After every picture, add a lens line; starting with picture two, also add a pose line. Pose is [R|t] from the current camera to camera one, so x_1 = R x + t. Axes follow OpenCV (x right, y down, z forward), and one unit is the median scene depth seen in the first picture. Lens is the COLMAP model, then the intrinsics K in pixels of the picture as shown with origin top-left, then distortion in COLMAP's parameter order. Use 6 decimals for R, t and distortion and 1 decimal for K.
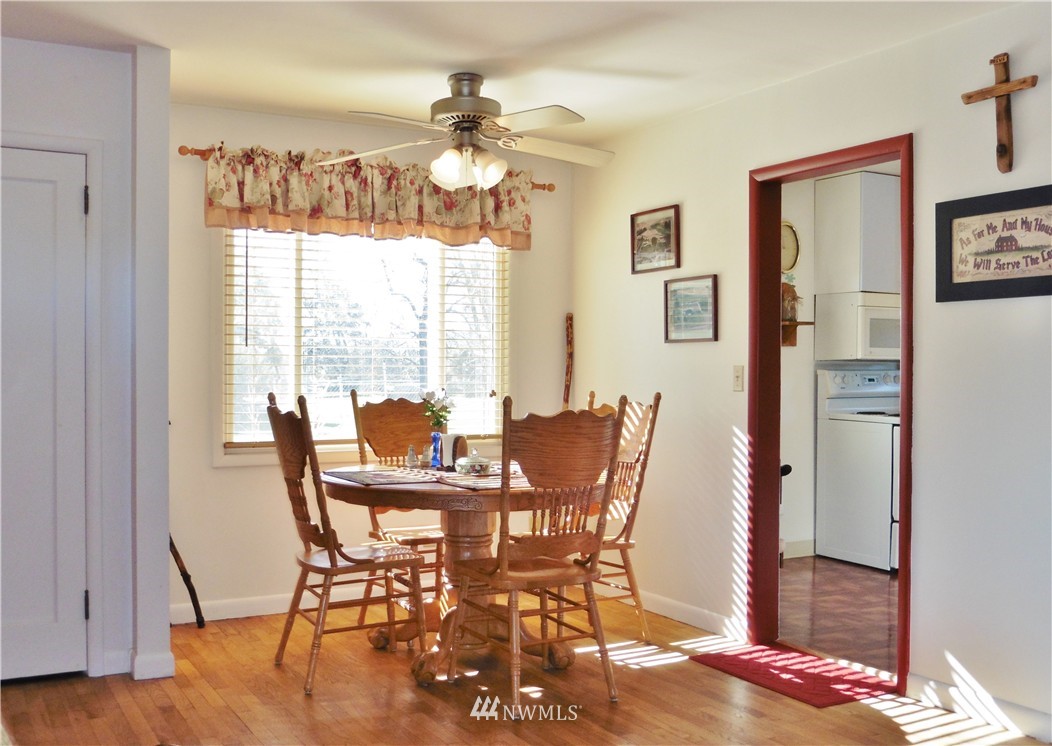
lens RADIAL K [[1065.7, 0, 527.2], [0, 1065.7, 373.1], [0, 0, 1]] dist [-0.013708, 0.000000]
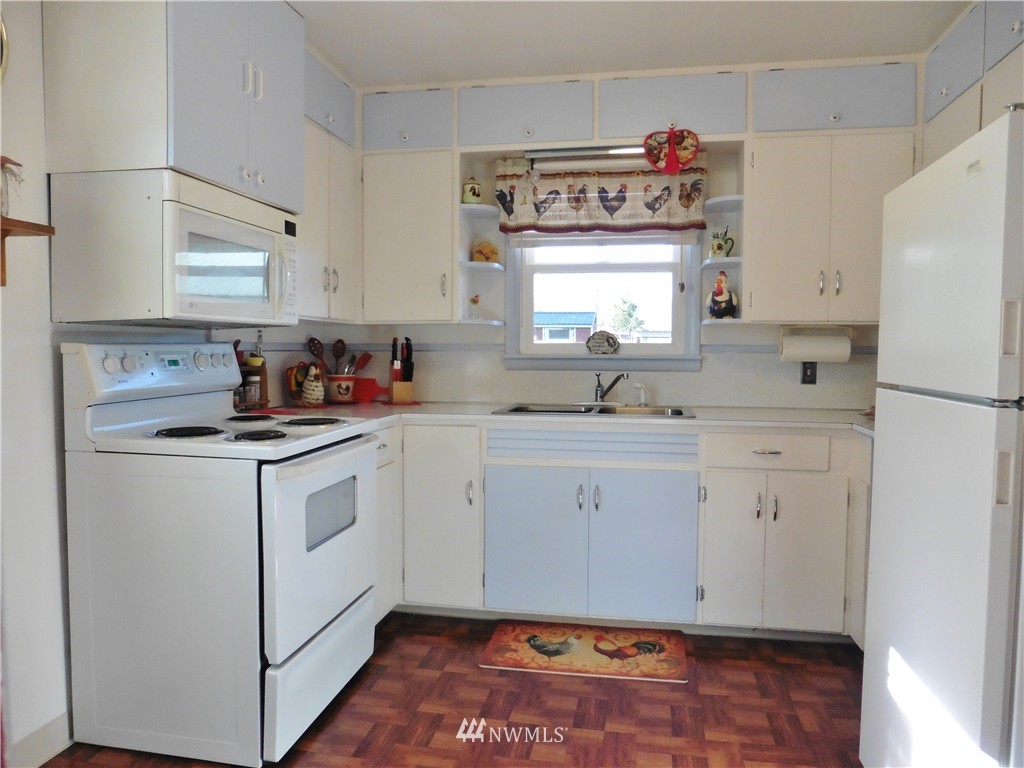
lens RADIAL K [[743.7, 0, 512.9], [0, 743.7, 386.7], [0, 0, 1]] dist [-0.050620, 0.033412]
pose [[0.634619, -0.043064, 0.771625, 0.154956], [0.001009, 0.998492, 0.054895, -0.001352], [-0.772825, -0.034059, 0.633705, 0.660347]]
